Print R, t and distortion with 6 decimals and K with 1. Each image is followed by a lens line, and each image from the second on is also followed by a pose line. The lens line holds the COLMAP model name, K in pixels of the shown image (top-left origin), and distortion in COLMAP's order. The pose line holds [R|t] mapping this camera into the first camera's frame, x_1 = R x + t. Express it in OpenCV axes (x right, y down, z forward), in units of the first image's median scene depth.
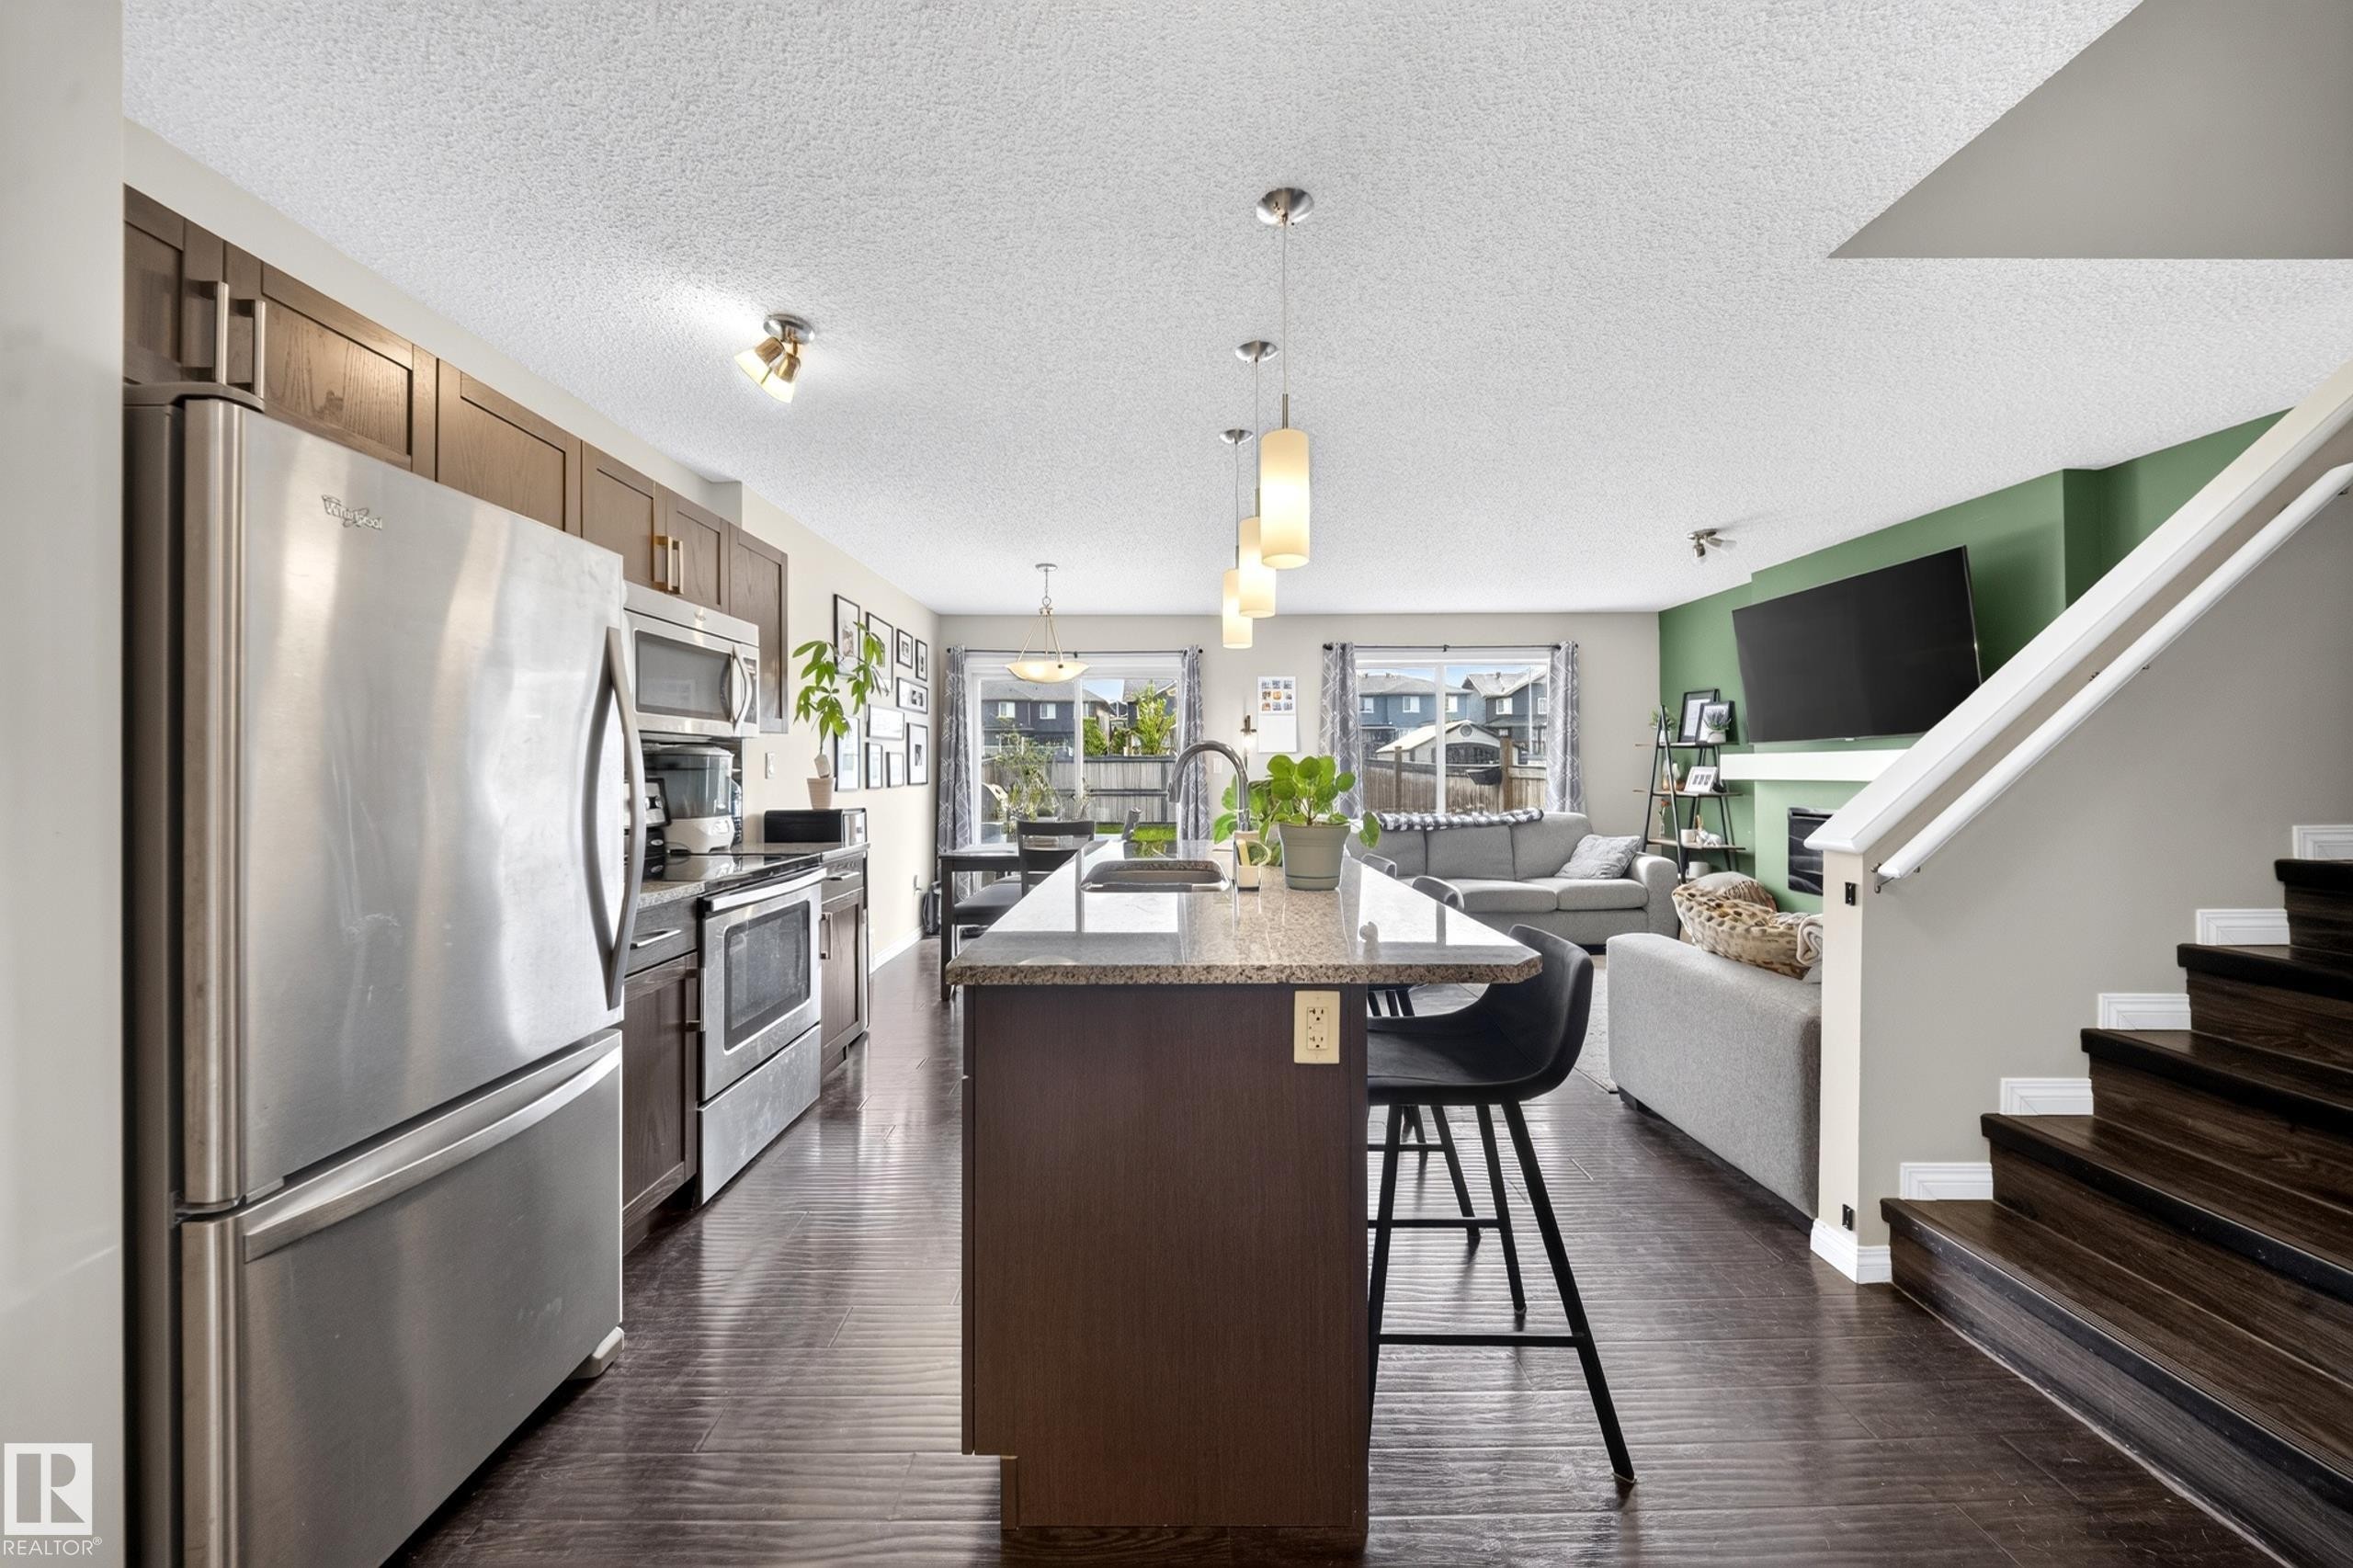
lens RADIAL K [[825.7, 0, 1169.9], [0, 825.7, 771.7], [0, 0, 1]] dist [-0.001846, -0.000170]
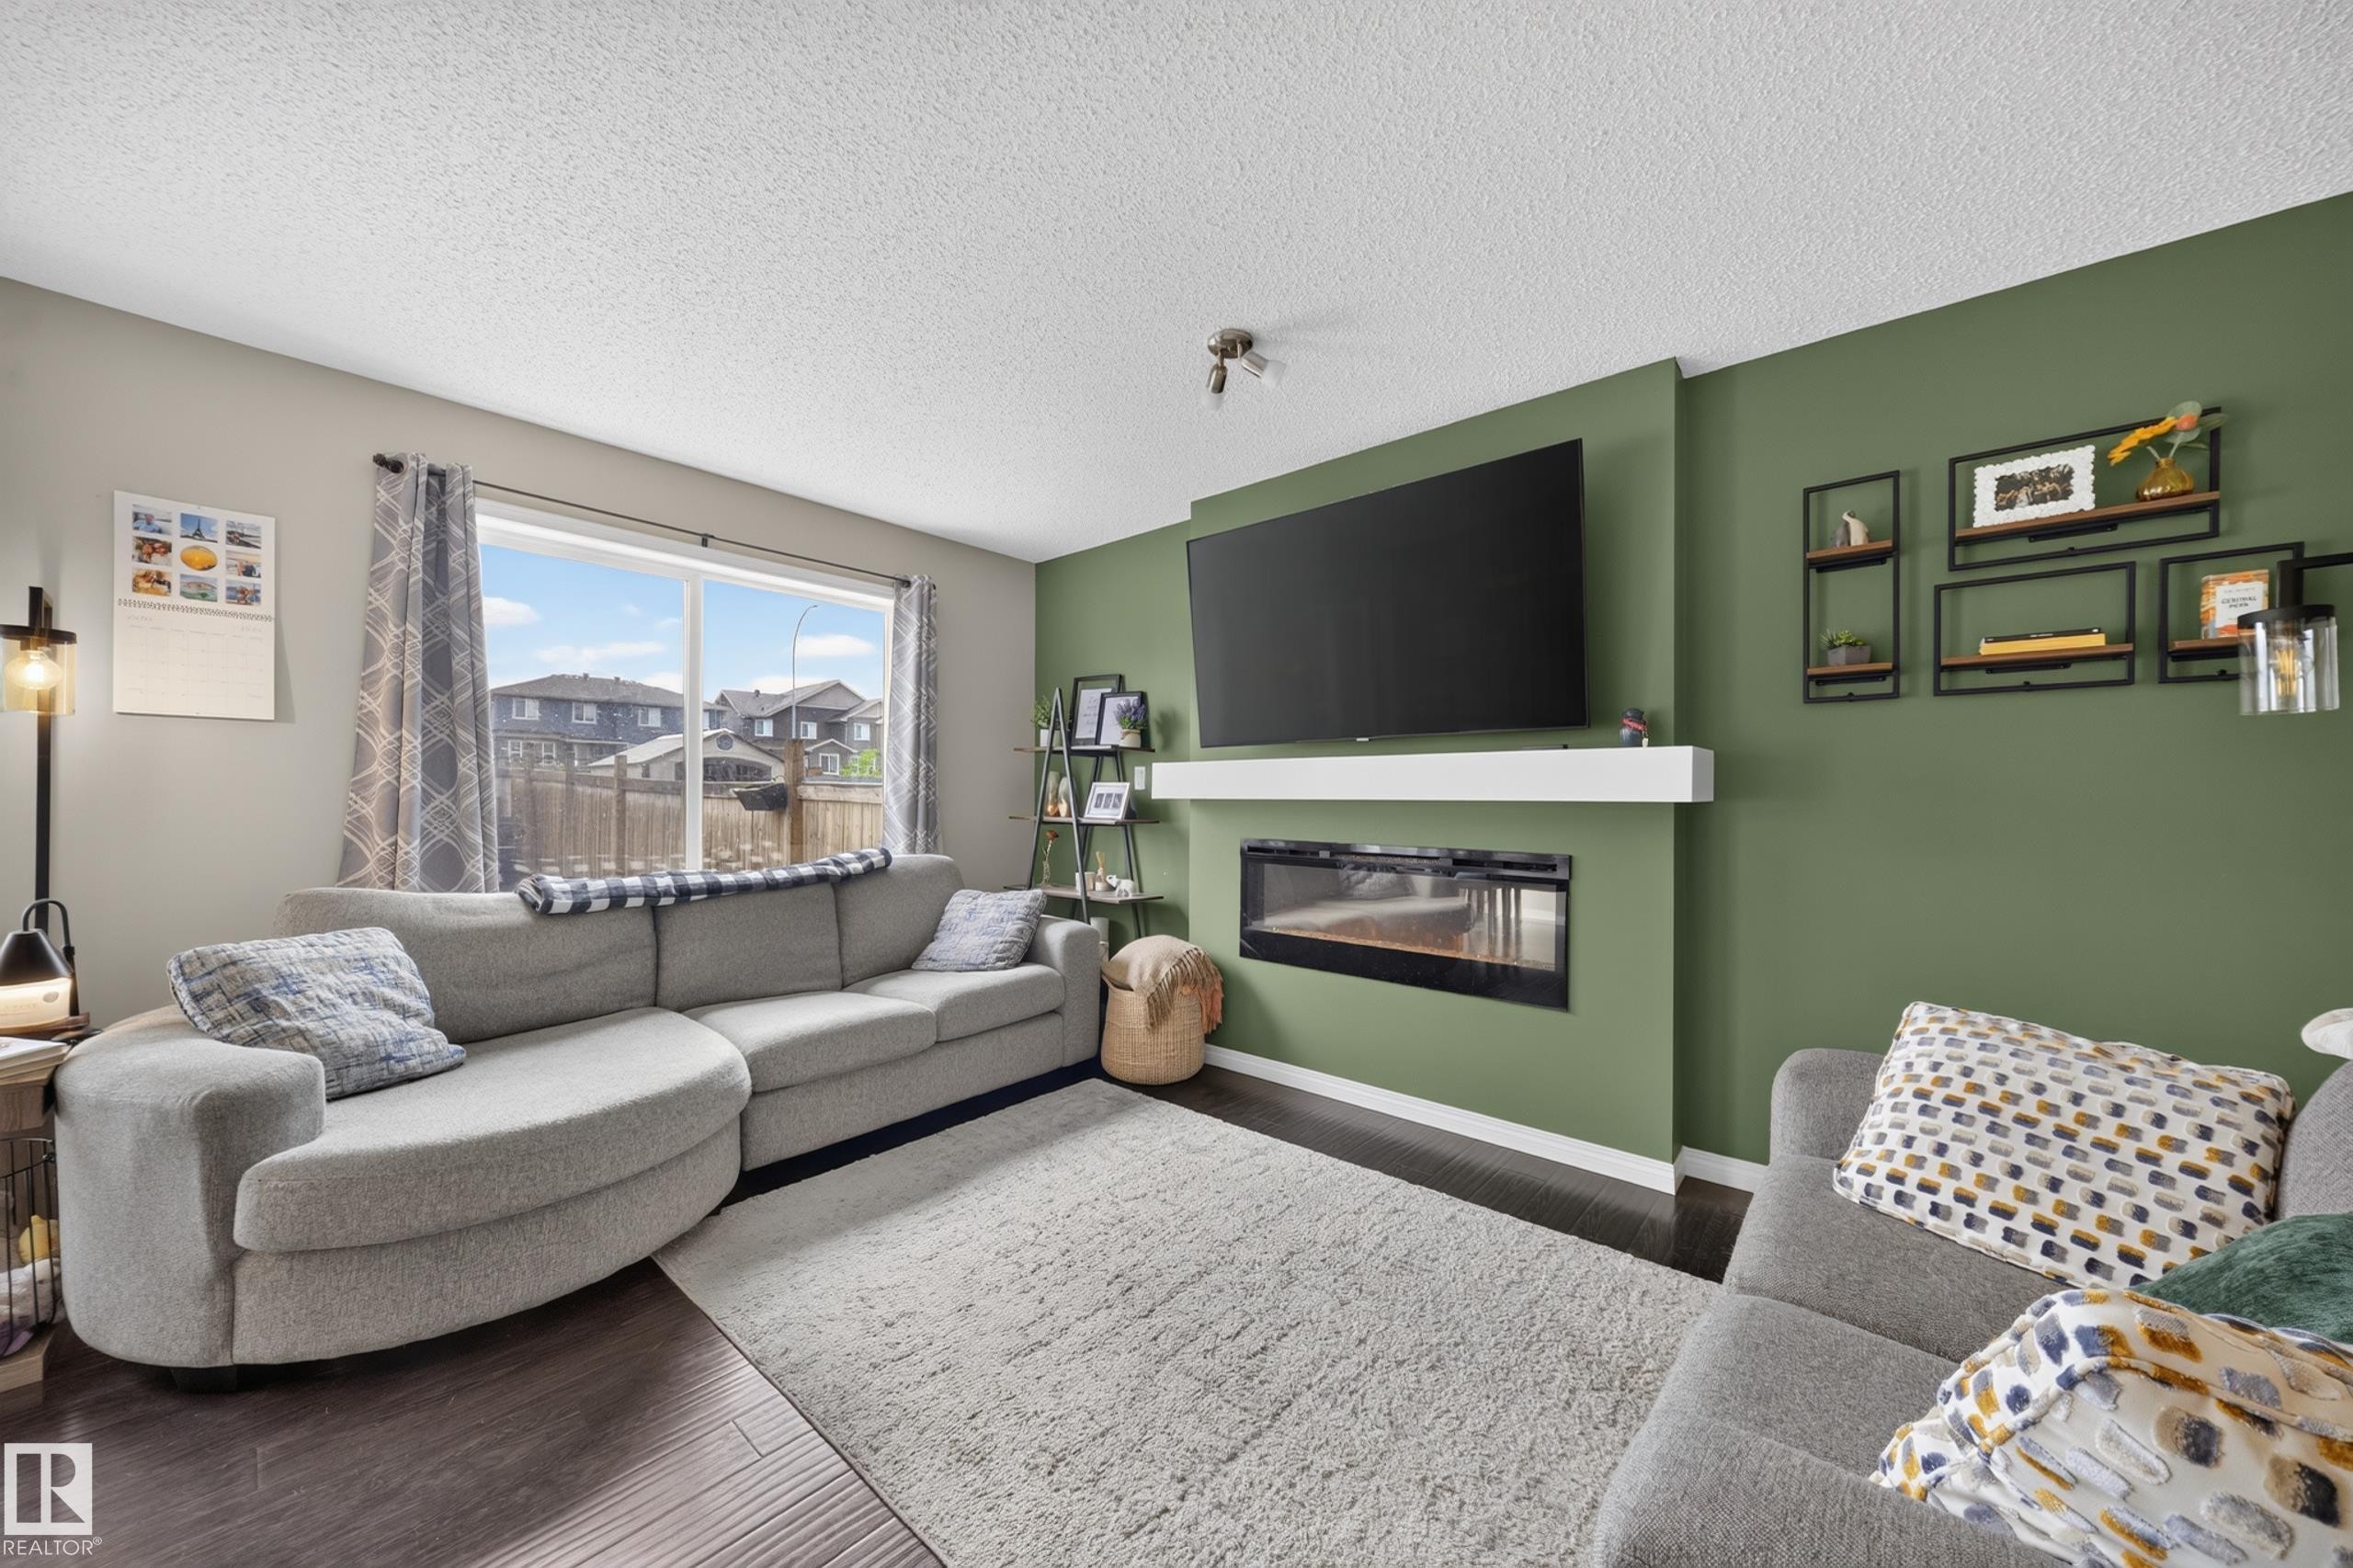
lens RADIAL K [[827.0, 0, 1177.5], [0, 827.0, 798.5], [0, 0, 1]] dist [-0.000407, -0.003539]
pose [[0.658132, 0.010916, 0.752824, 0.299379], [-0.009753, 0.999935, -0.005973, 0.021983], [-0.752840, -0.003411, 0.658195, 0.931604]]
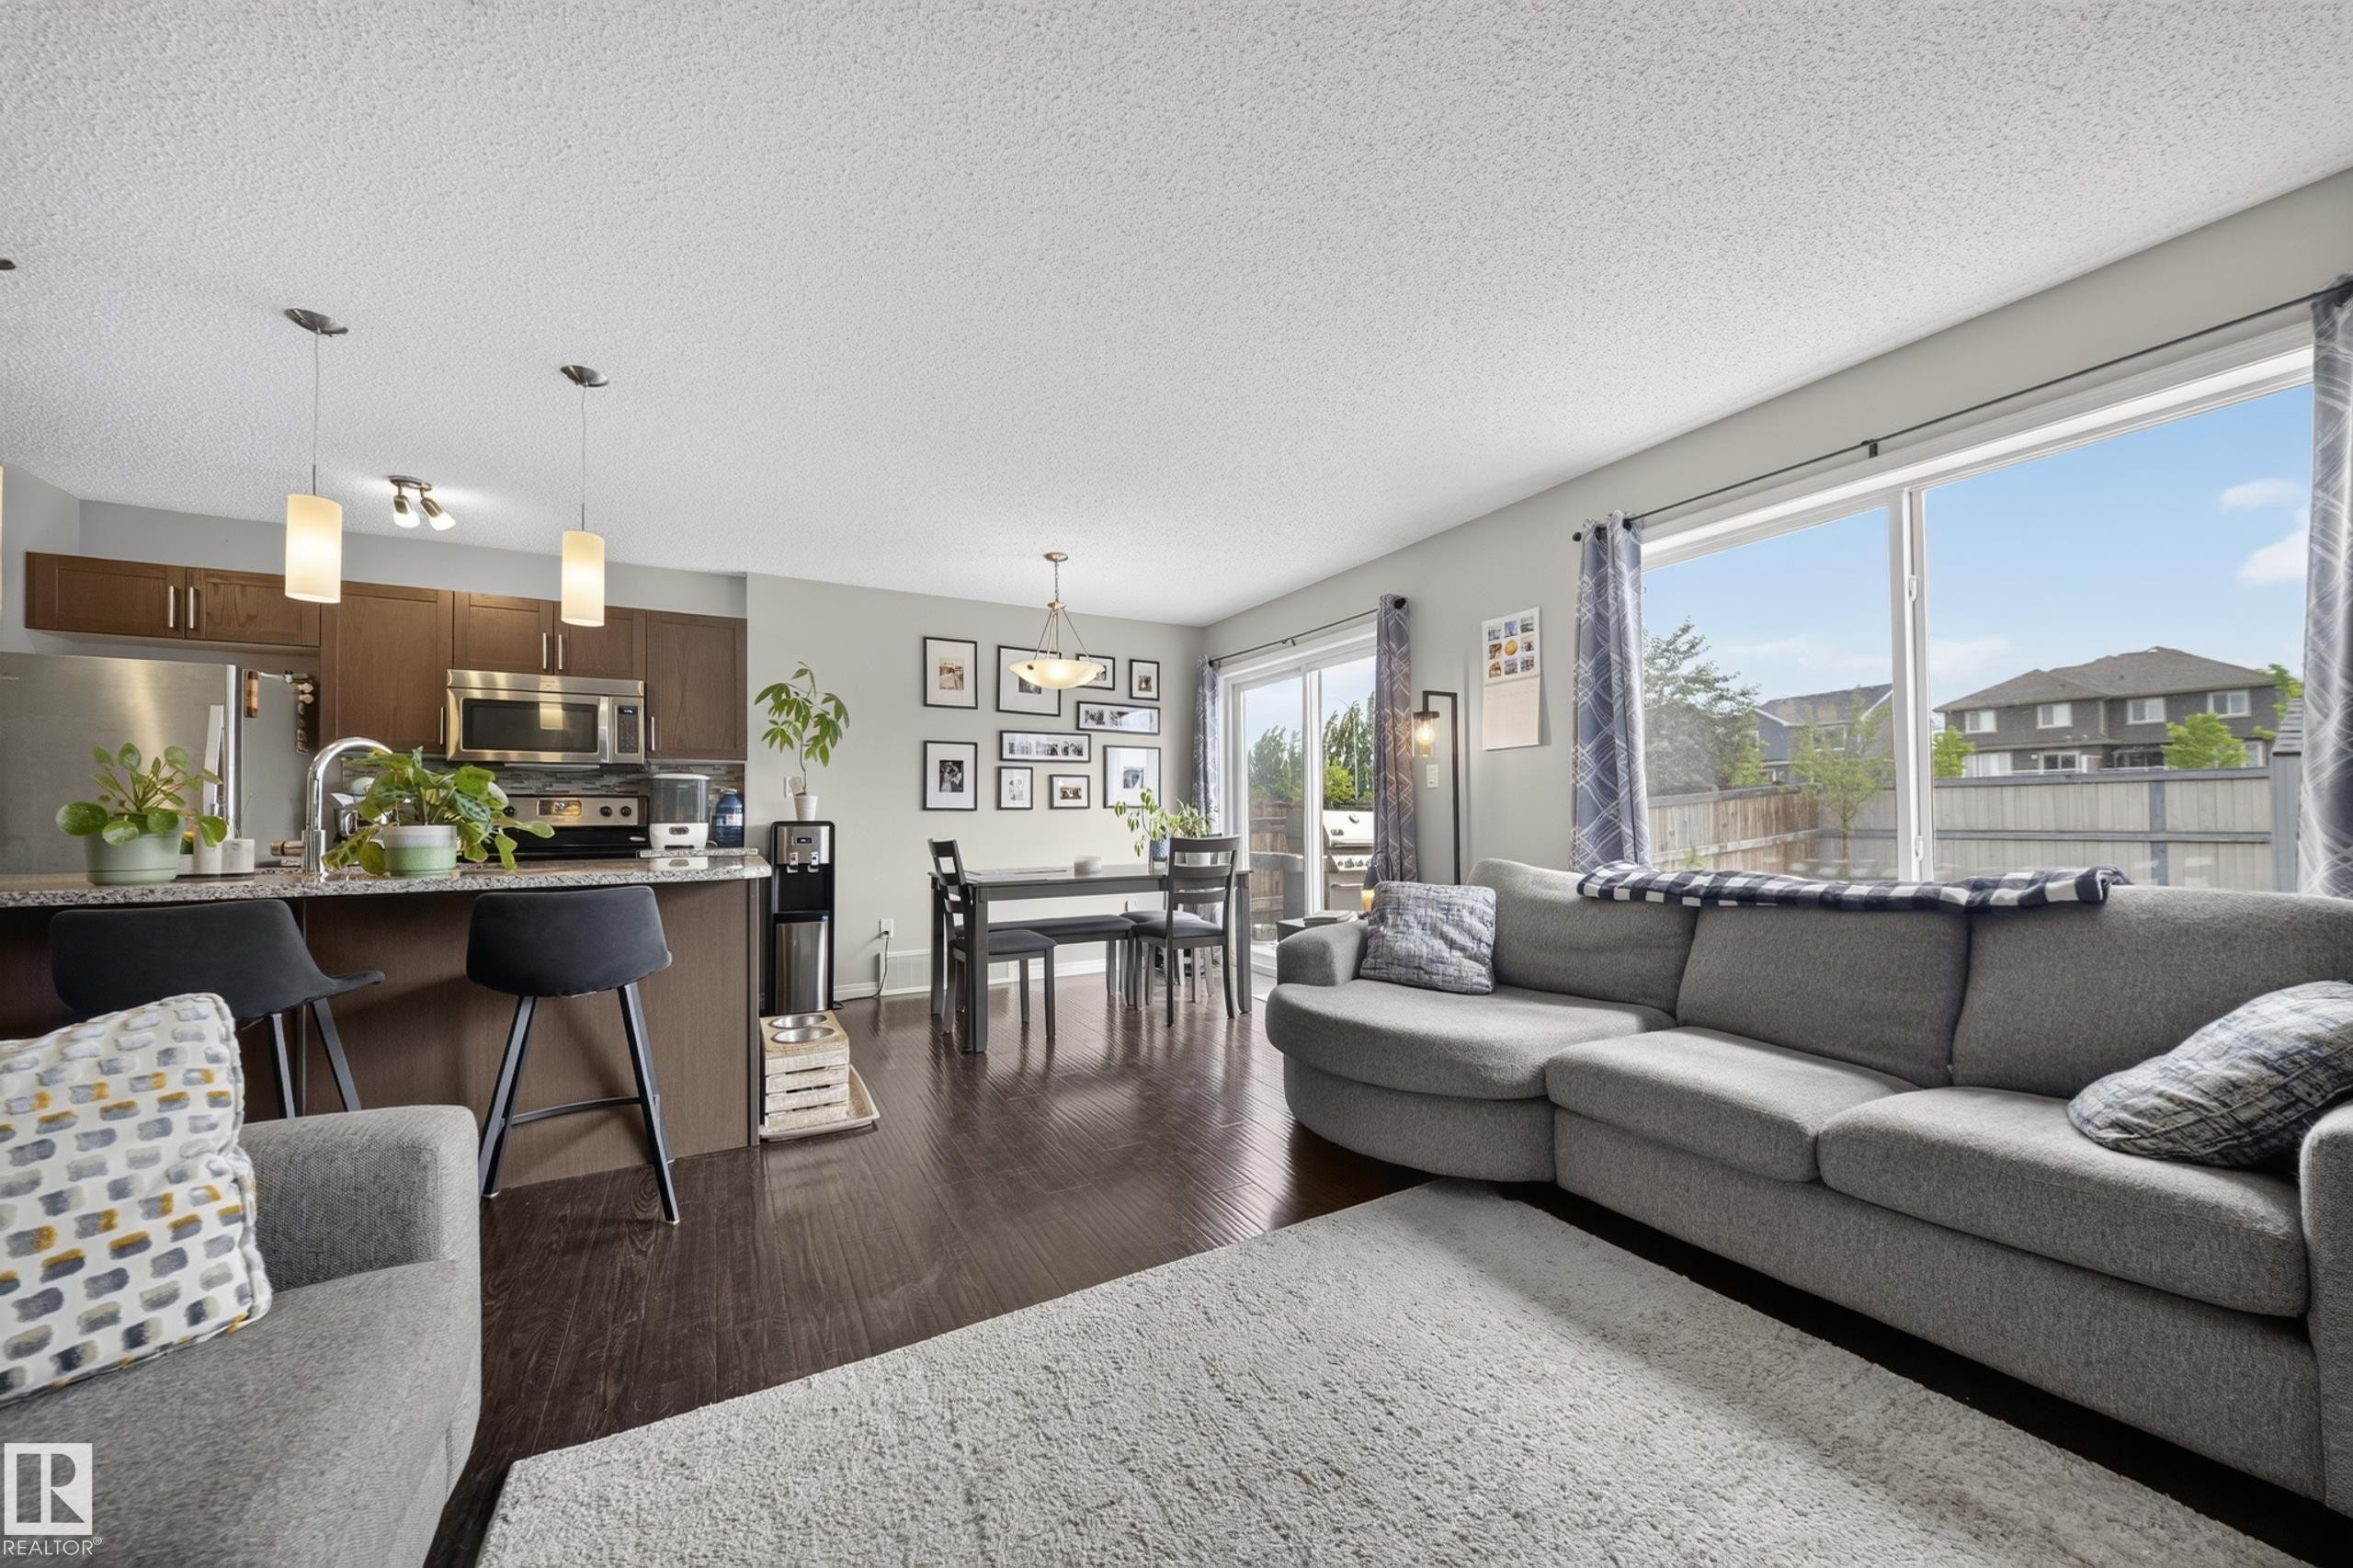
lens RADIAL K [[838.1, 0, 1181.2], [0, 838.1, 797.8], [0, 0, 1]] dist [0.000824, 0.000020]
pose [[0.475670, -0.020864, -0.879377, 1.103911], [0.004466, 0.999763, -0.021305, 0.046591], [0.879613, 0.006207, 0.475650, 1.104469]]
